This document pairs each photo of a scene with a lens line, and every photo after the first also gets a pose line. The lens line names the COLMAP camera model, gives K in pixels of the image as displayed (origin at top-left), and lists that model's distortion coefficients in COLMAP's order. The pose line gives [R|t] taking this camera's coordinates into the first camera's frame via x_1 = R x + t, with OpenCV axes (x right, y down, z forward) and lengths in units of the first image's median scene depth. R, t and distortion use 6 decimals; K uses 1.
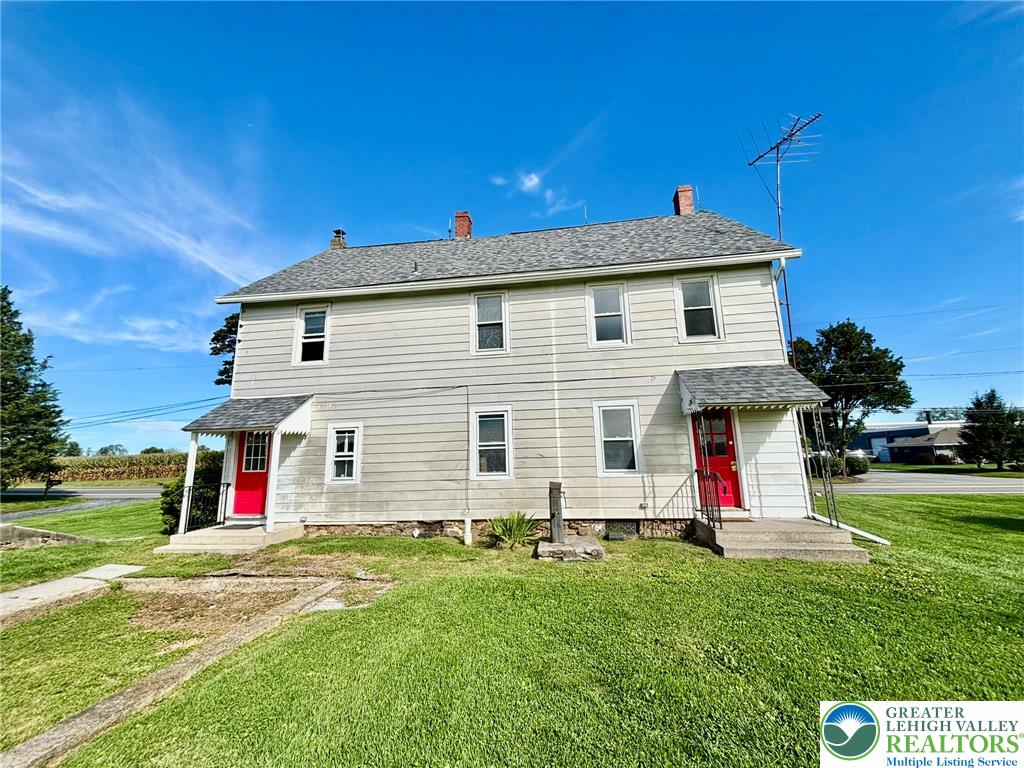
lens RADIAL K [[408.7, 0, 513.0], [0, 408.7, 383.4], [0, 0, 1]] dist [0.000993, -0.000088]
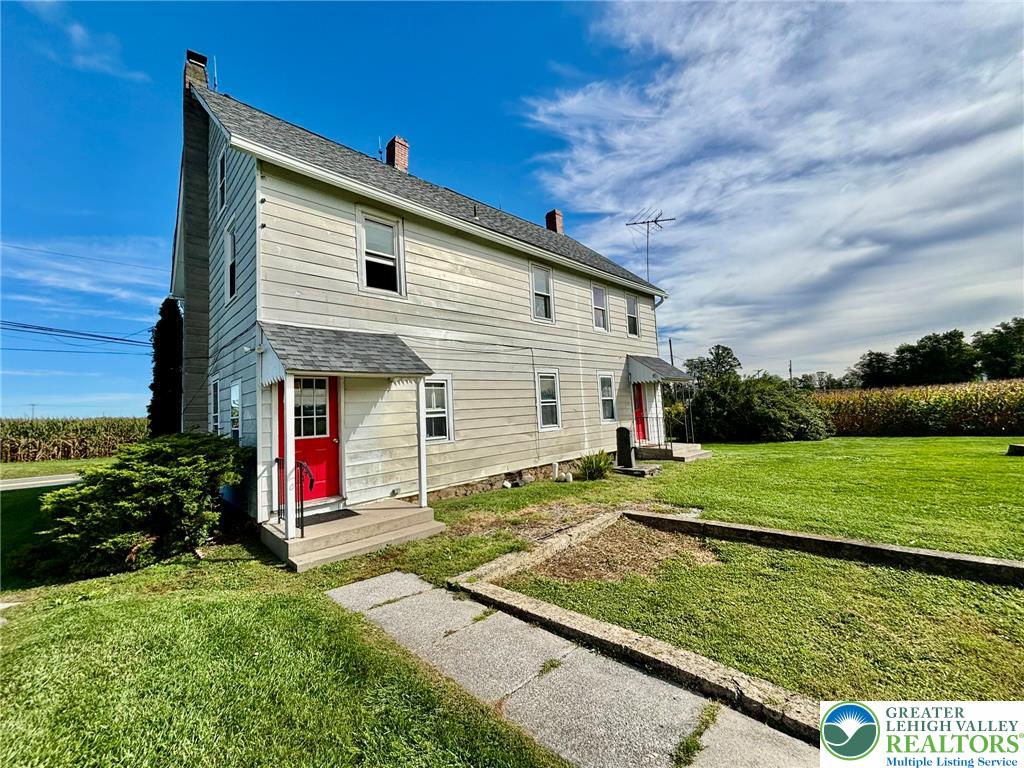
lens RADIAL K [[408.7, 0, 513.5], [0, 408.7, 383.0], [0, 0, 1]] dist [0.000993, -0.000088]
pose [[0.613687, 0.048305, 0.788070, -1.000130], [-0.105594, 0.994181, 0.021289, 0.081044], [-0.782456, -0.096280, 0.615217, 0.352397]]
